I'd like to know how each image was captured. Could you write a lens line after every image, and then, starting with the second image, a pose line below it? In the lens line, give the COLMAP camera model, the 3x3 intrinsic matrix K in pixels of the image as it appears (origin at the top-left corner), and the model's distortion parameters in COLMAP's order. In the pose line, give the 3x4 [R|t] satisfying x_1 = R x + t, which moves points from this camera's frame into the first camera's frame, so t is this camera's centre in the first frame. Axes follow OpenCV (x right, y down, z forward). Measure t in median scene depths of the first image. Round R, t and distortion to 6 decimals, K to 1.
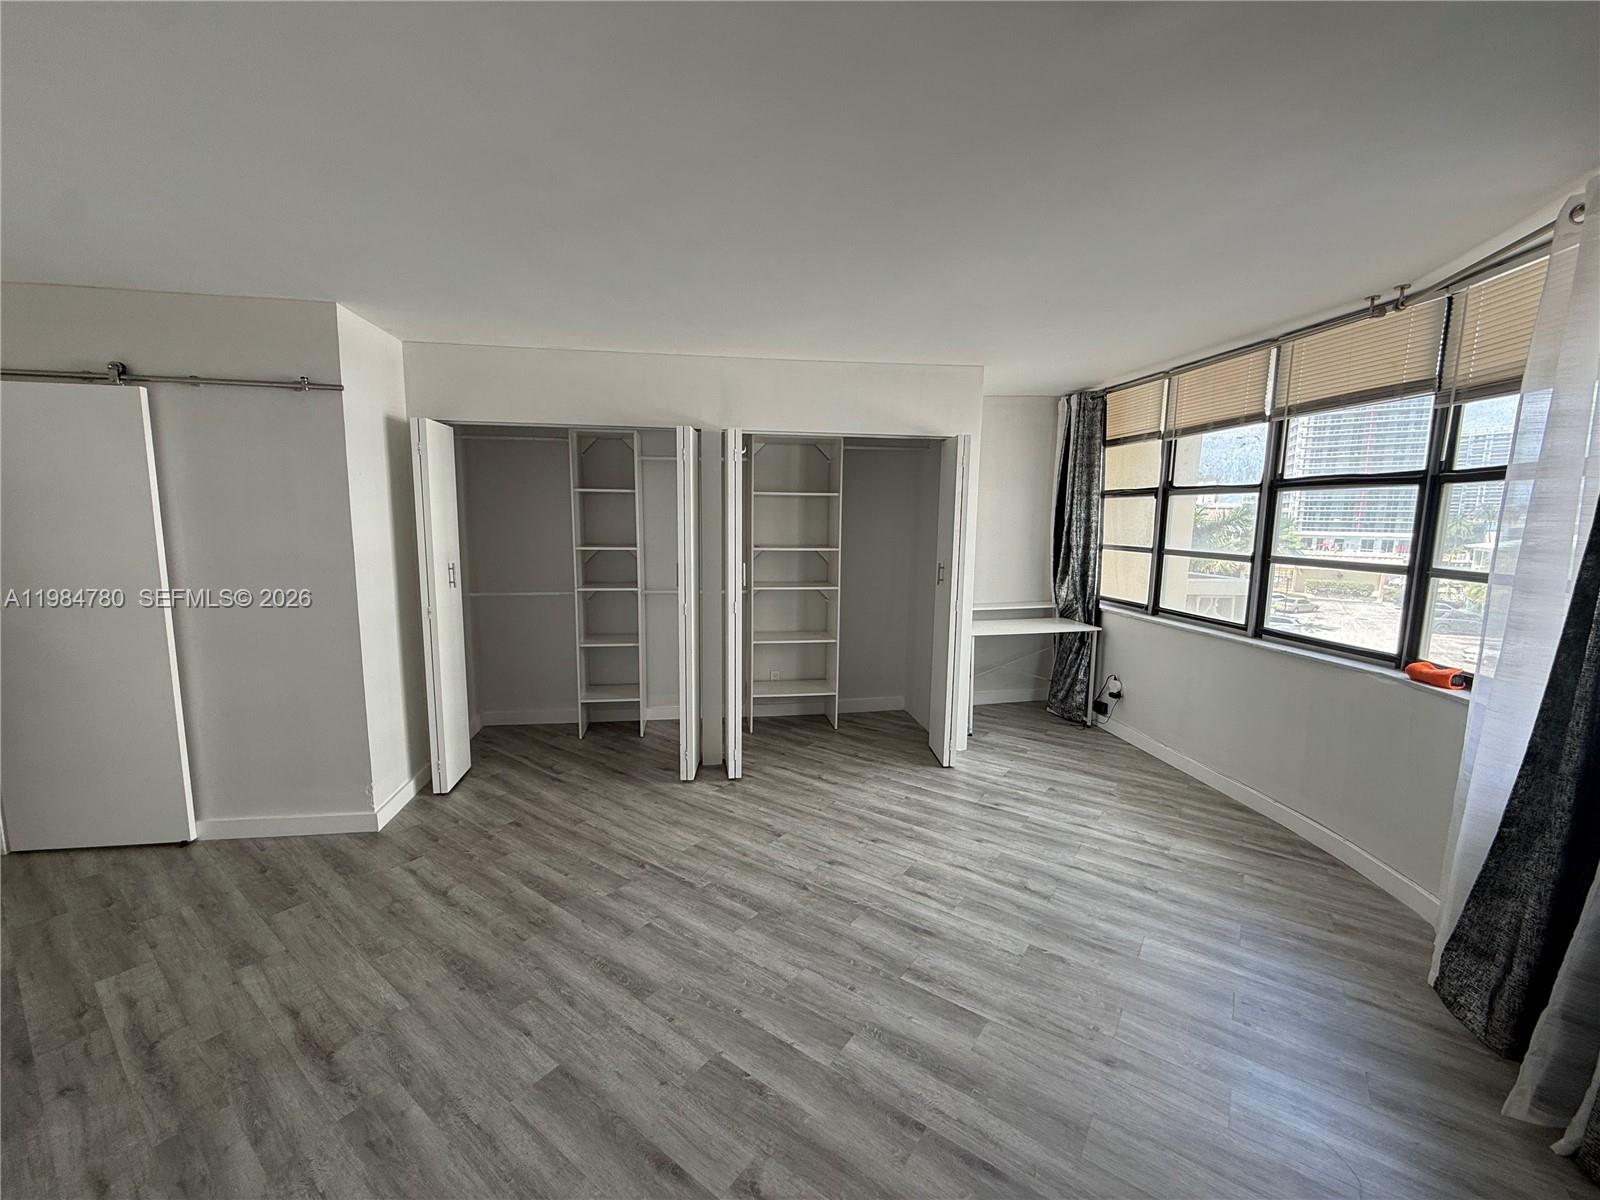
lens RADIAL K [[637.4, 0, 795.1], [0, 637.4, 601.8], [0, 0, 1]] dist [-0.002923, 0.000834]
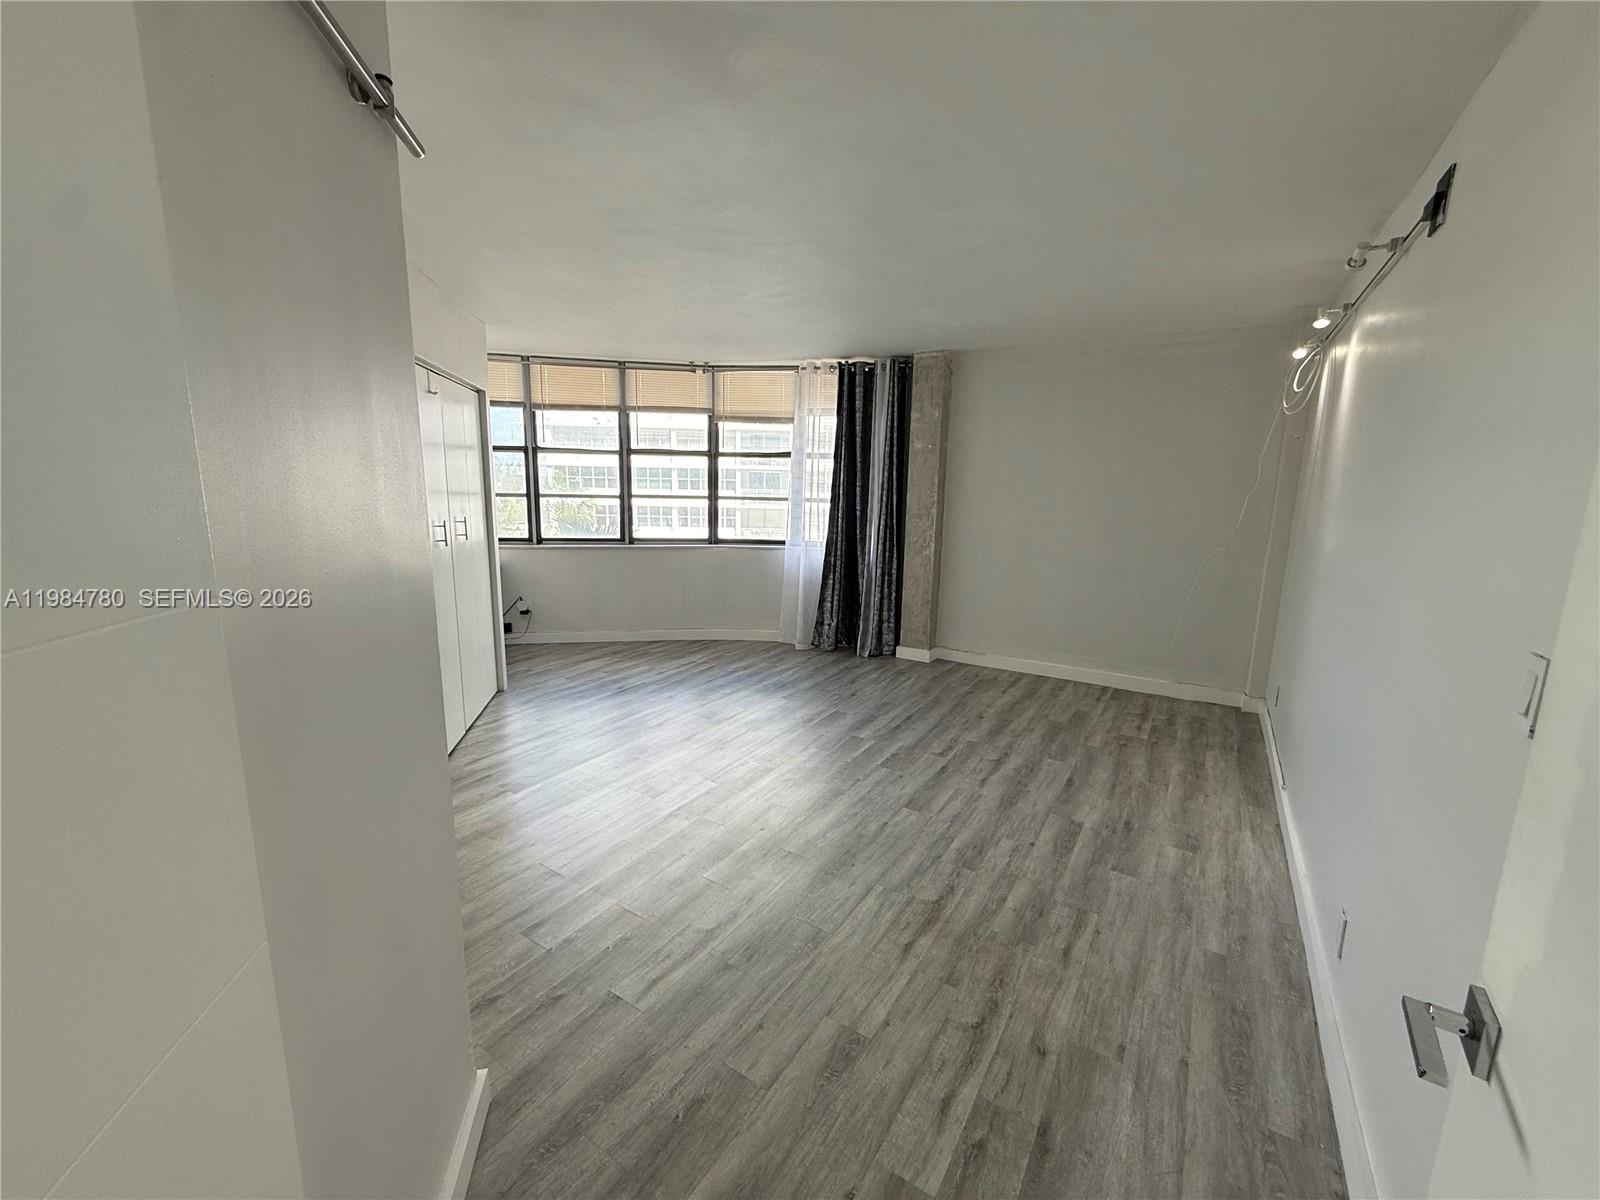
lens RADIAL K [[637.4, 0, 795.4], [0, 637.4, 595.1], [0, 0, 1]] dist [-0.002923, 0.000834]
pose [[-0.056421, -0.185964, 0.980935, -1.335187], [0.114529, 0.974809, 0.191390, -0.116582], [-0.991816, 0.123144, -0.033702, 0.898073]]
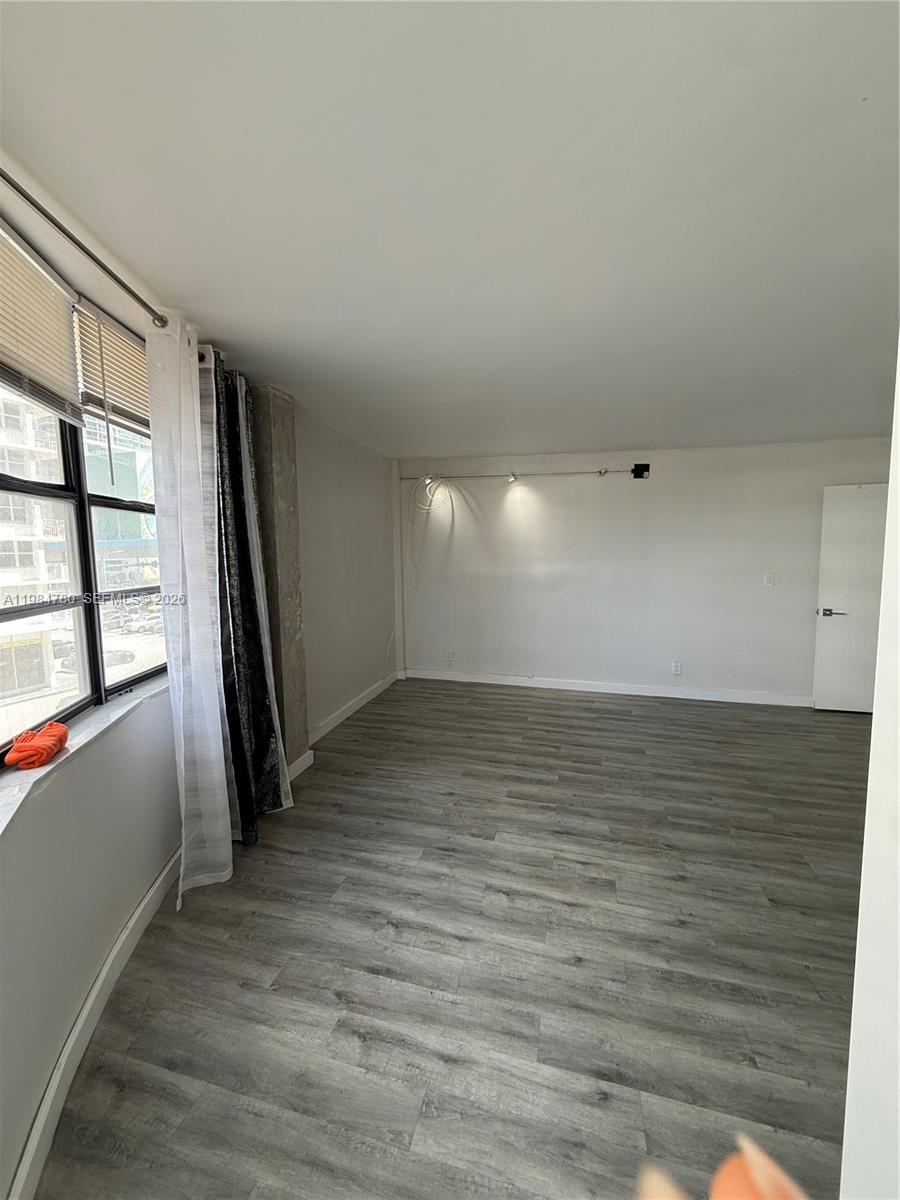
lens RADIAL K [[478.0, 0, 452.0], [0, 478.0, 594.0], [0, 0, 1]] dist [-0.002923, 0.000834]
pose [[-0.929044, 0.032746, -0.368518, 0.761768], [-0.049207, 0.976289, 0.210805, -0.205245], [0.366683, 0.213981, -0.905404, 1.661248]]
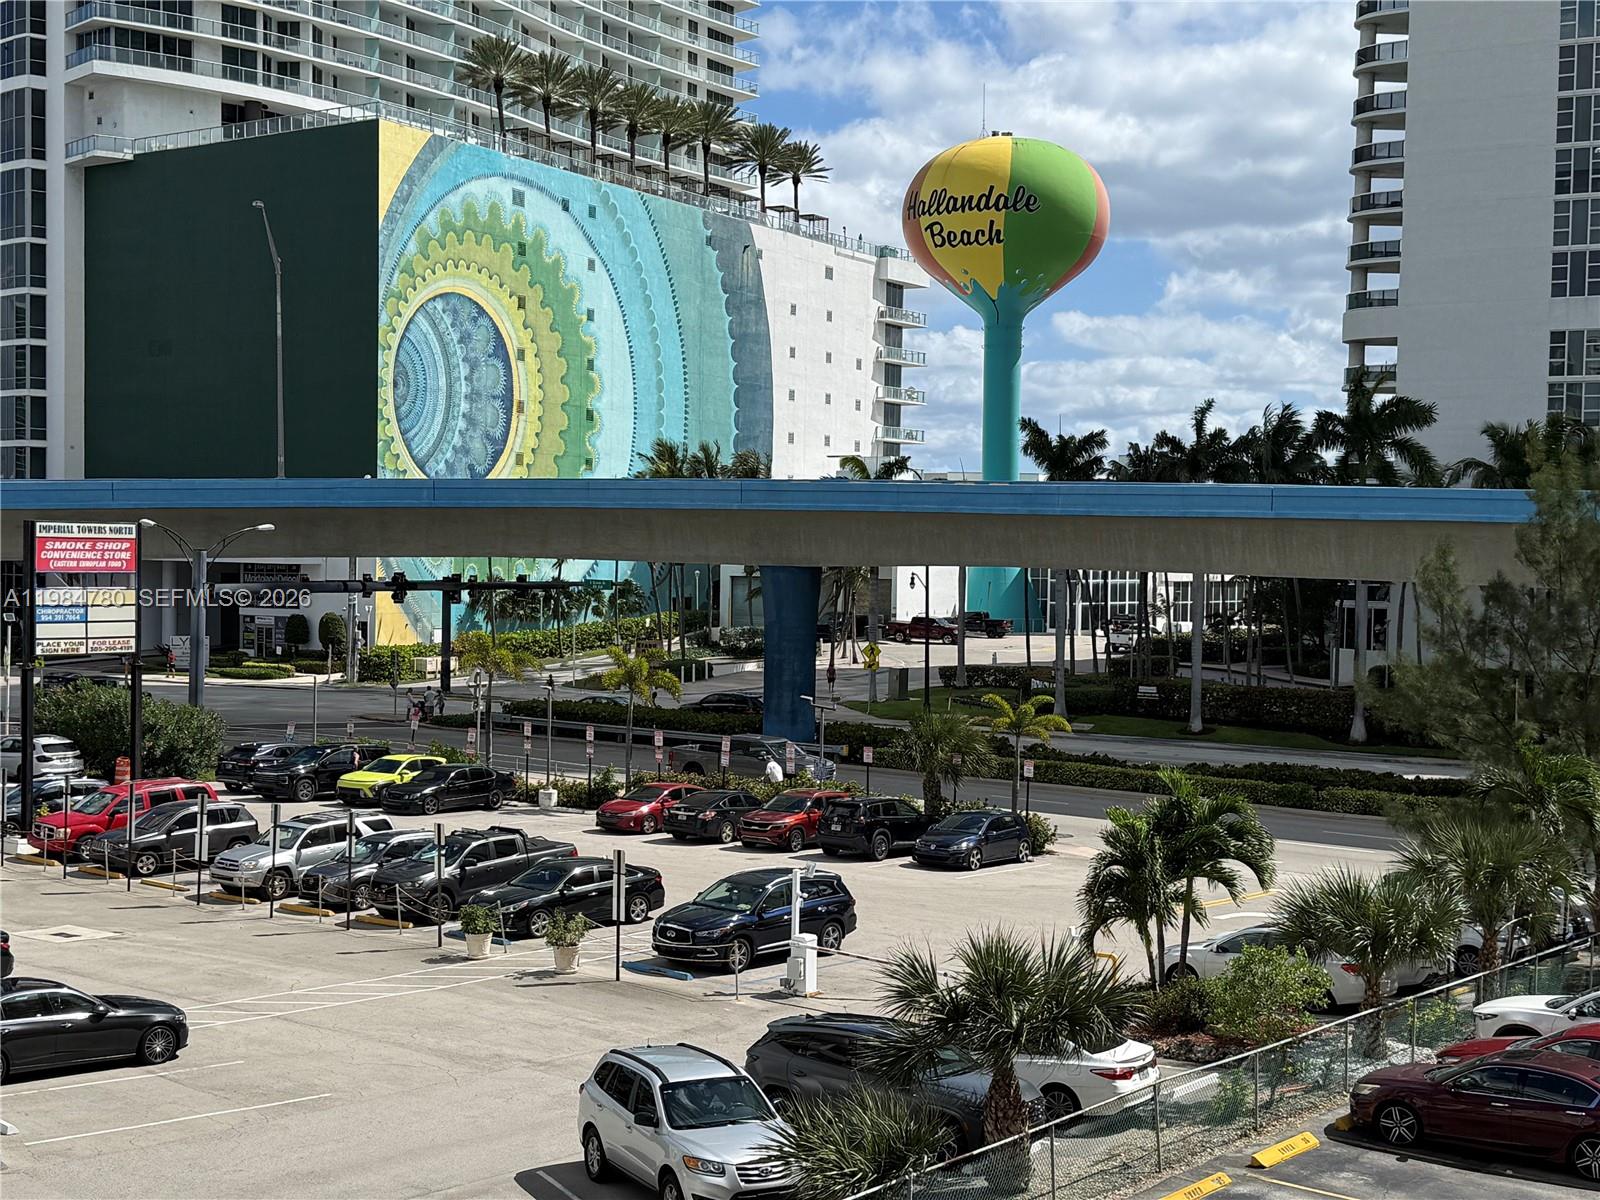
lens RADIAL K [[2242.7, 0, 800.2], [0, 2242.7, 600.9], [0, 0, 1]] dist [0.016655, 0.000000]
pose [[-0.999359, -0.026254, 0.024353, 0.753548], [-0.022053, 0.987020, 0.159077, -0.199310], [-0.028214, 0.158438, -0.986966, 1.614976]]
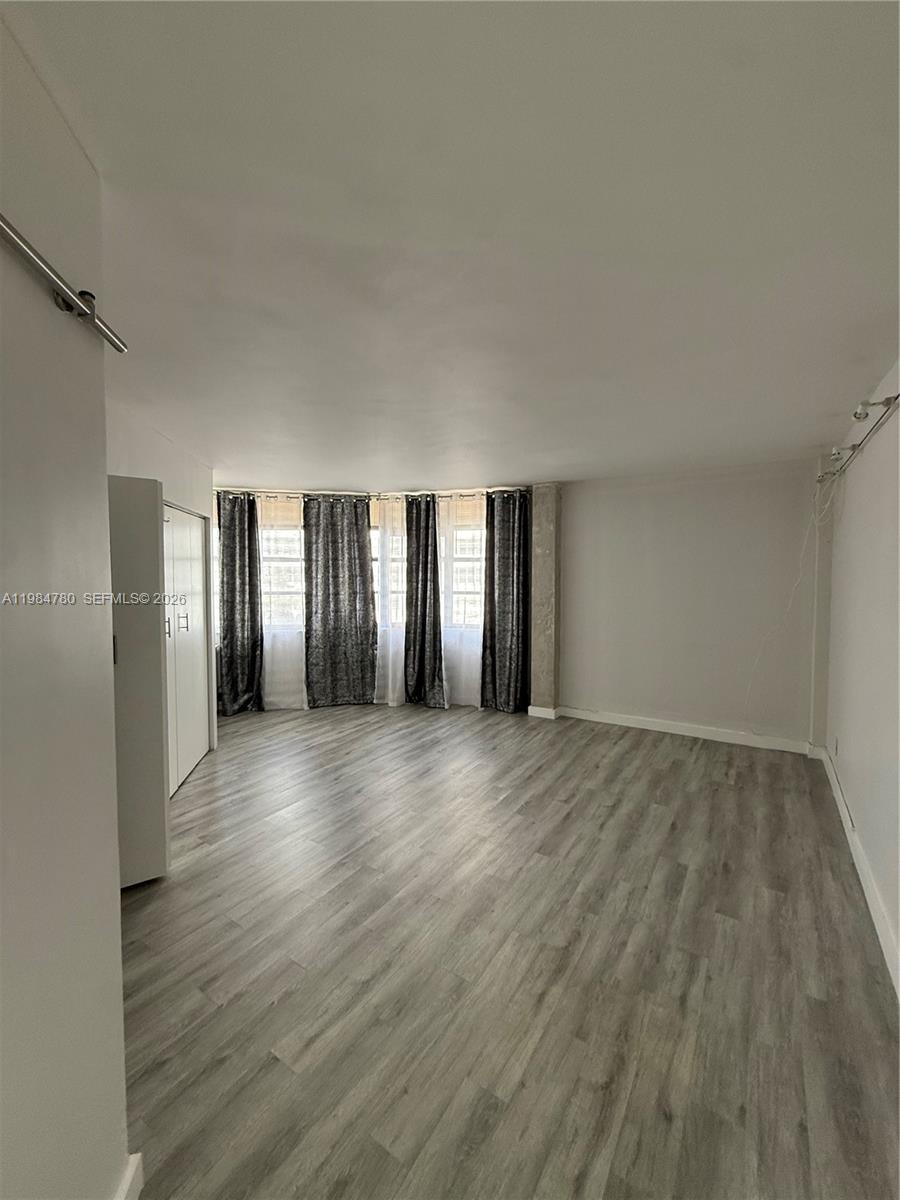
lens RADIAL K [[478.0, 0, 452.7], [0, 478.0, 592.4], [0, 0, 1]] dist [-0.002923, 0.000834]
pose [[-0.056078, -0.048048, 0.997270, -1.273611], [0.132344, 0.989670, 0.055124, -0.133961], [-0.989616, 0.135073, -0.049139, 0.863202]]
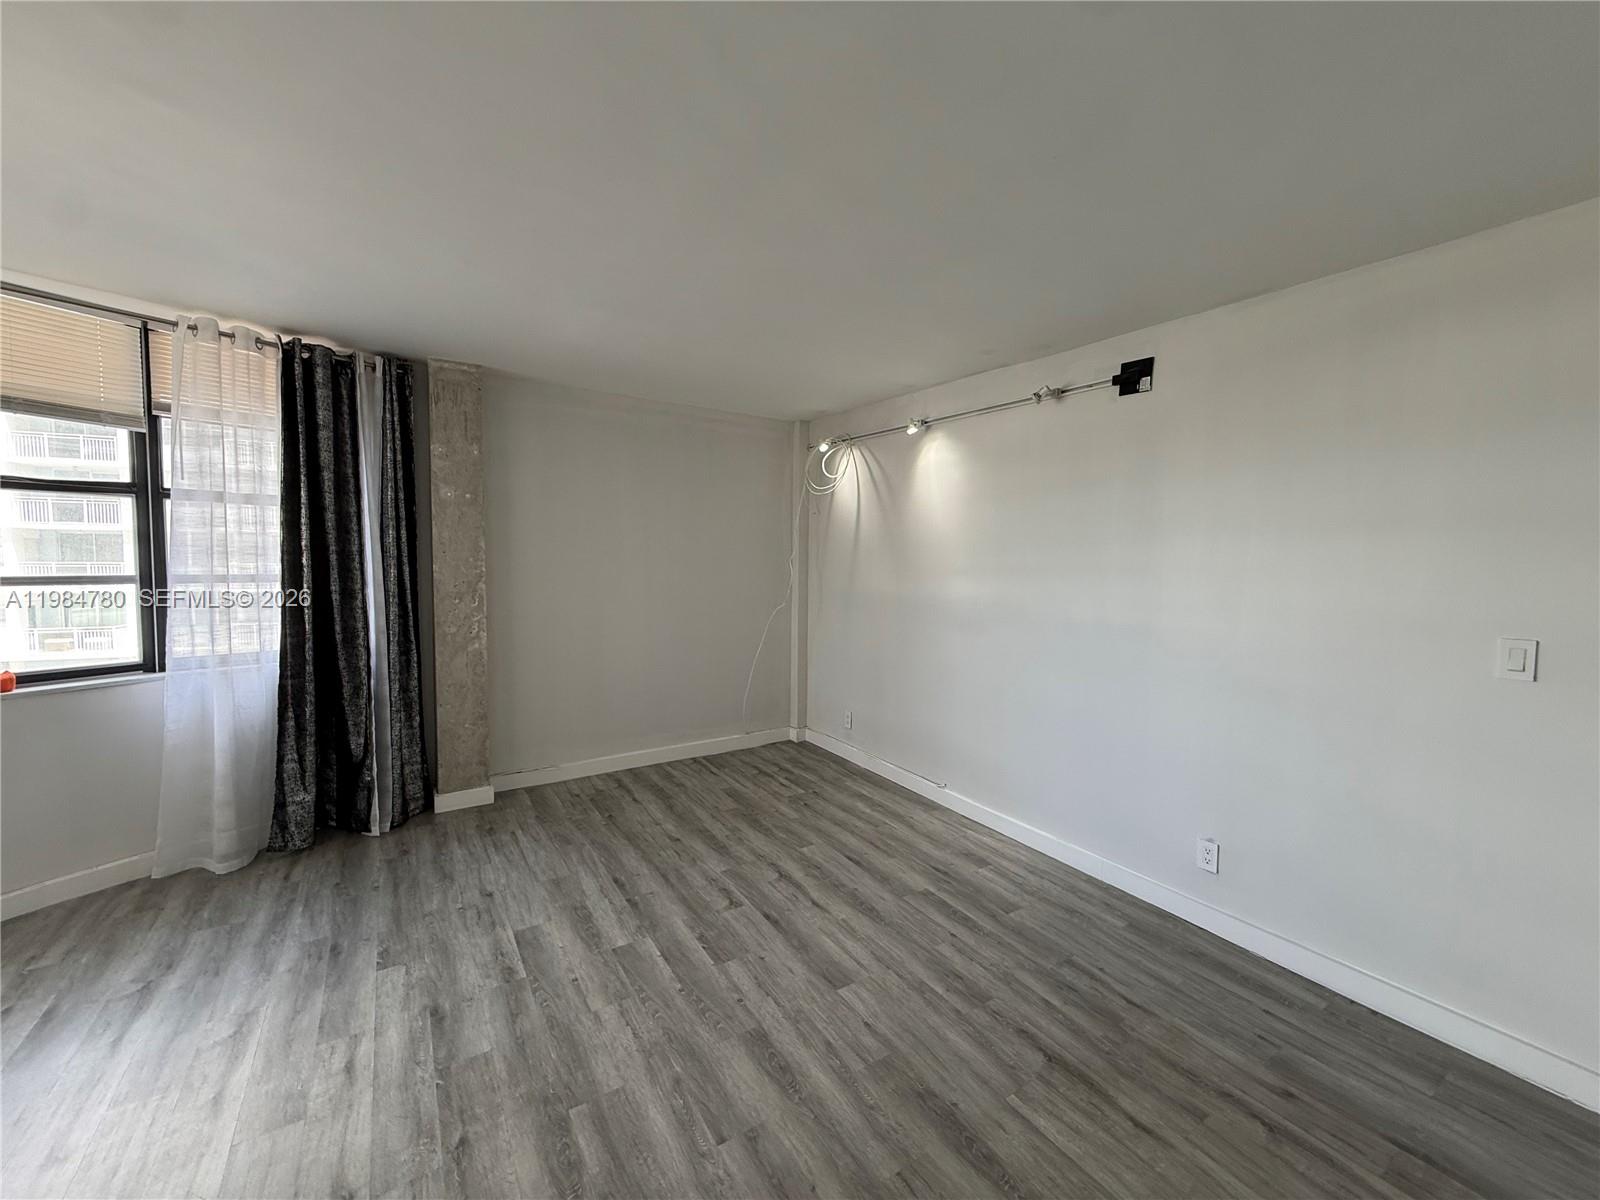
lens RADIAL K [[637.4, 0, 793.7], [0, 637.4, 596.8], [0, 0, 1]] dist [-0.002923, 0.000834]
pose [[-0.931797, -0.044567, 0.360233, -0.493091], [0.025525, 0.981931, 0.187508, -0.166978], [-0.362081, 0.183915, -0.913823, 1.413903]]
